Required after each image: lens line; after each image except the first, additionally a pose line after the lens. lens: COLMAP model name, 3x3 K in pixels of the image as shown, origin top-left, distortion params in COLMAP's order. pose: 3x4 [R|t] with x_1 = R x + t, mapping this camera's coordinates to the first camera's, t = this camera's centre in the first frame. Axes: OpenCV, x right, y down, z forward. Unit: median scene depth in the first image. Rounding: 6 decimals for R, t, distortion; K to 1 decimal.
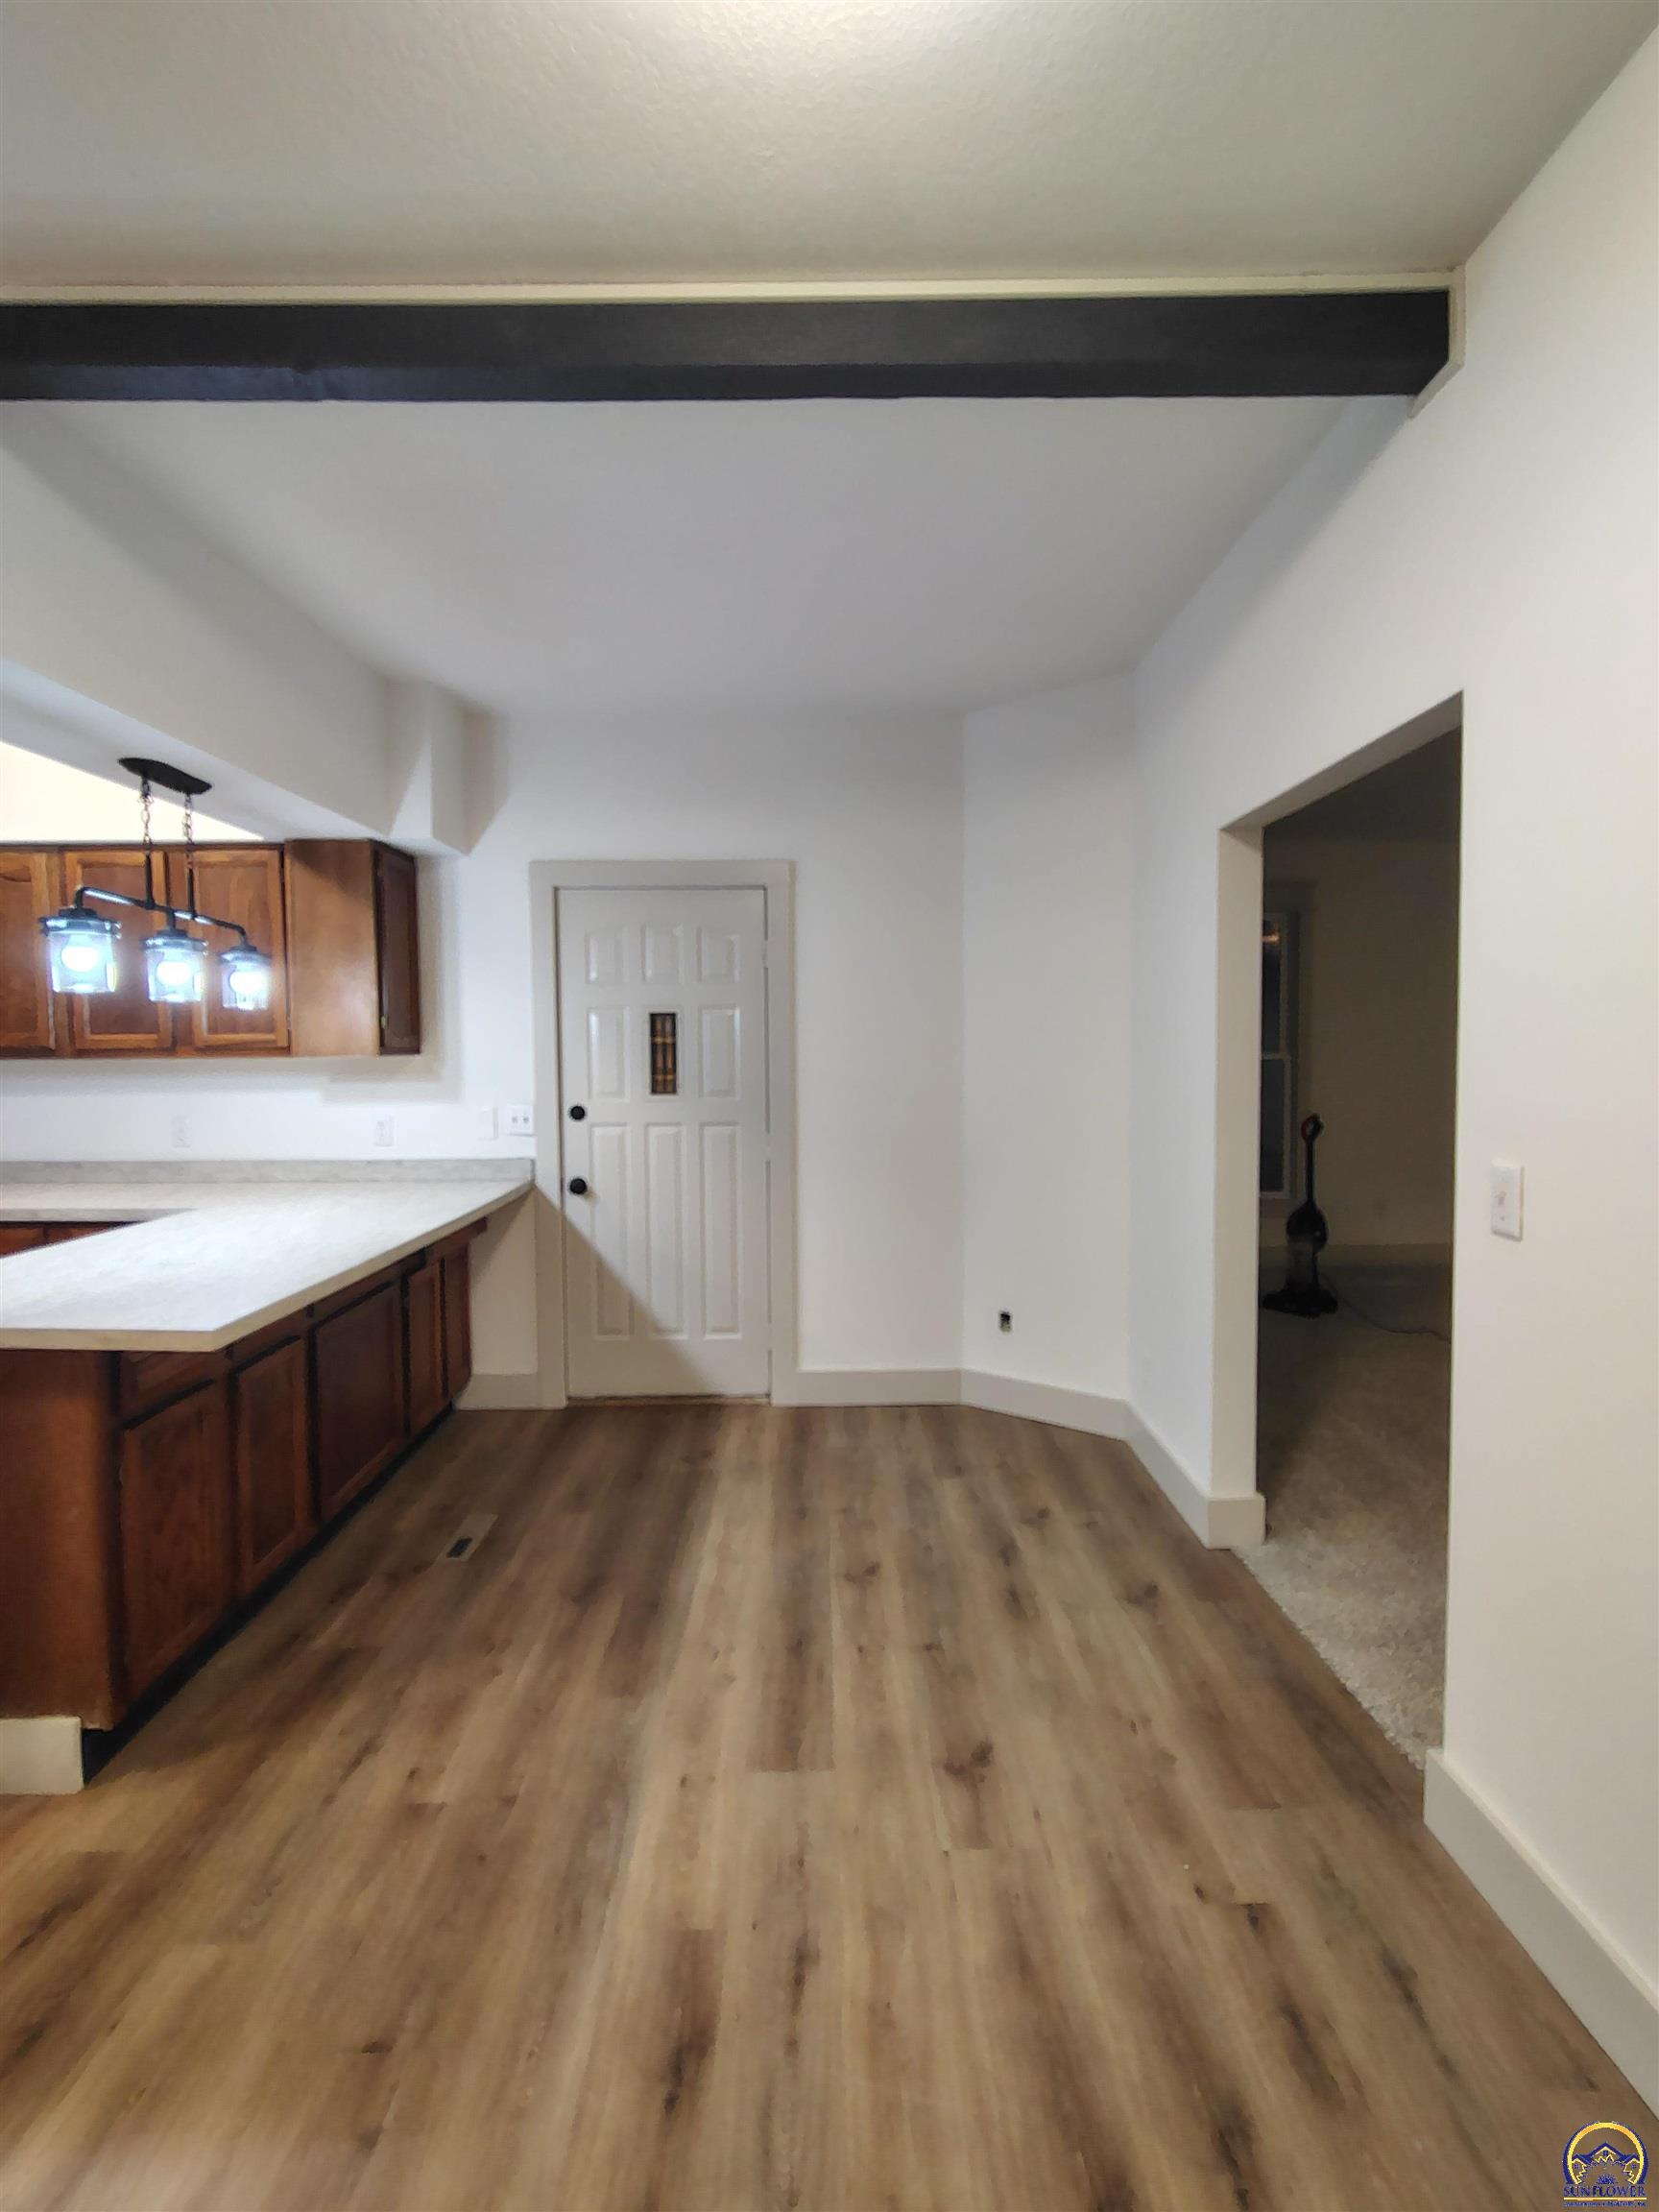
lens RADIAL K [[1026.6, 0, 823.0], [0, 1026.6, 1097.8], [0, 0, 1]] dist [-0.008591, 0.000379]
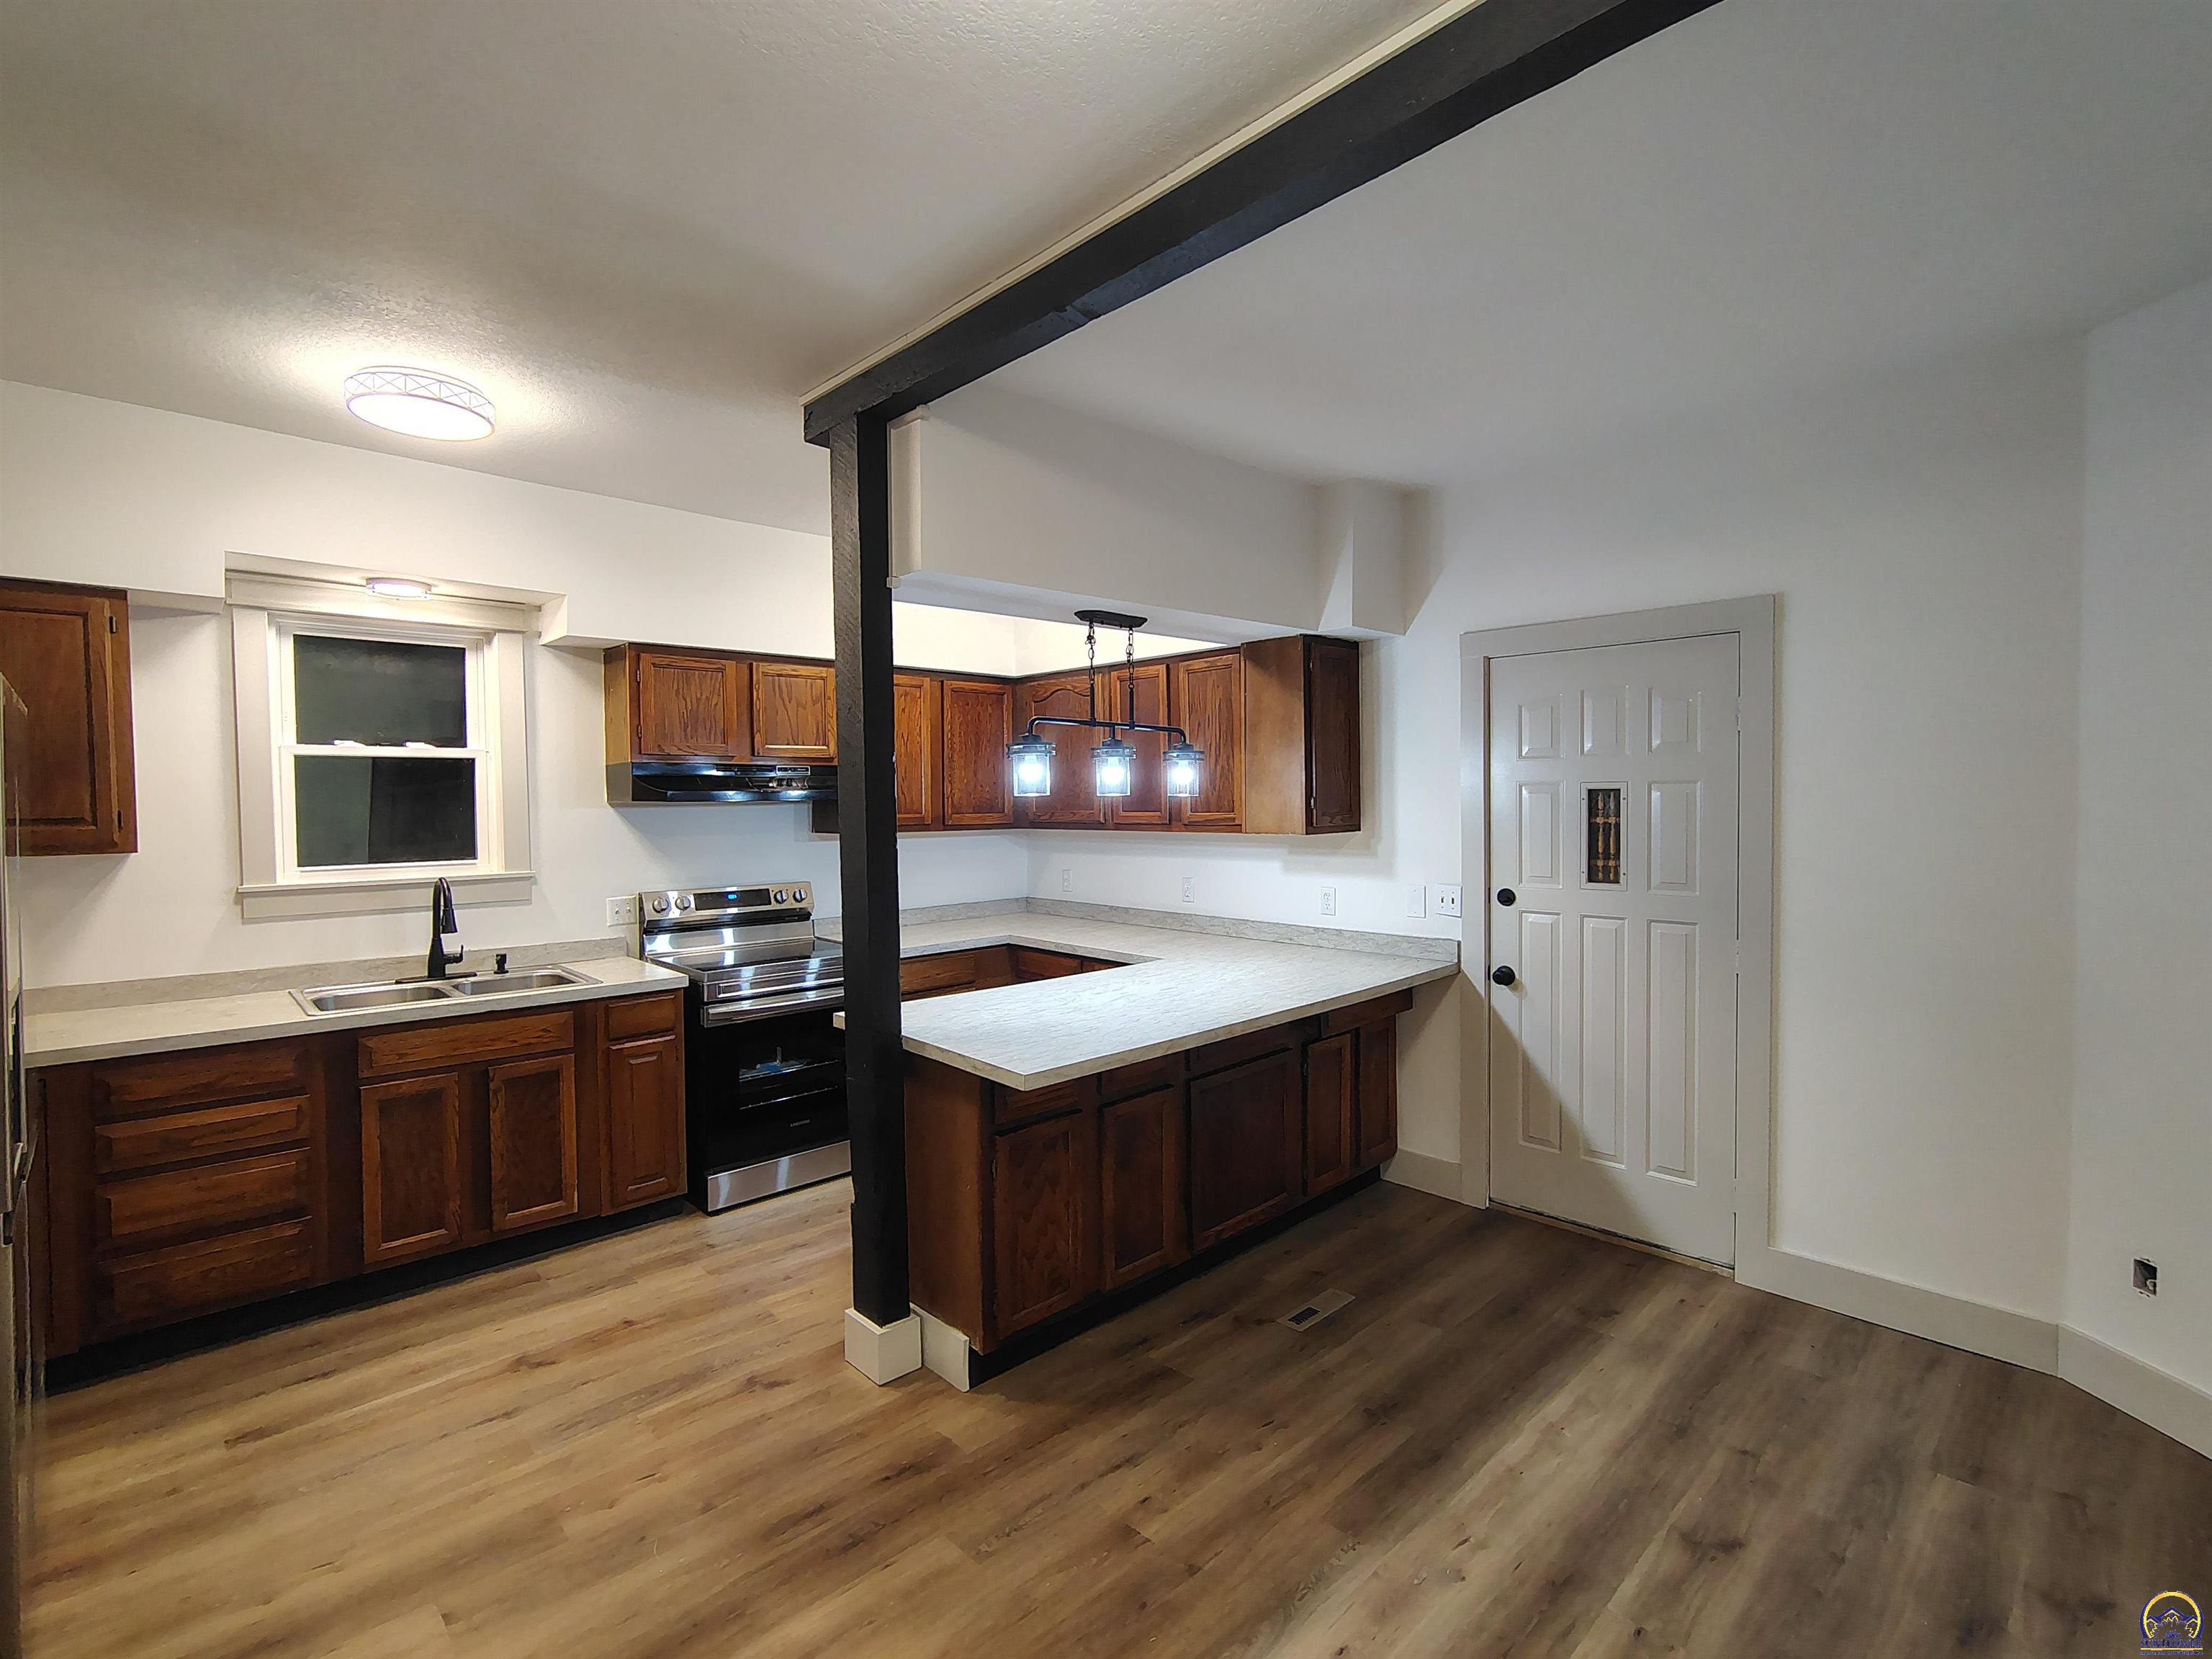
lens RADIAL K [[1026.6, 0, 1093.8], [0, 1026.6, 833.2], [0, 0, 1]] dist [-0.008591, 0.000379]
pose [[0.670337, 0.022591, -0.741713, 0.243968], [-0.022845, 0.999691, 0.009802, -0.054090], [0.741705, 0.010374, 0.670646, 0.124158]]
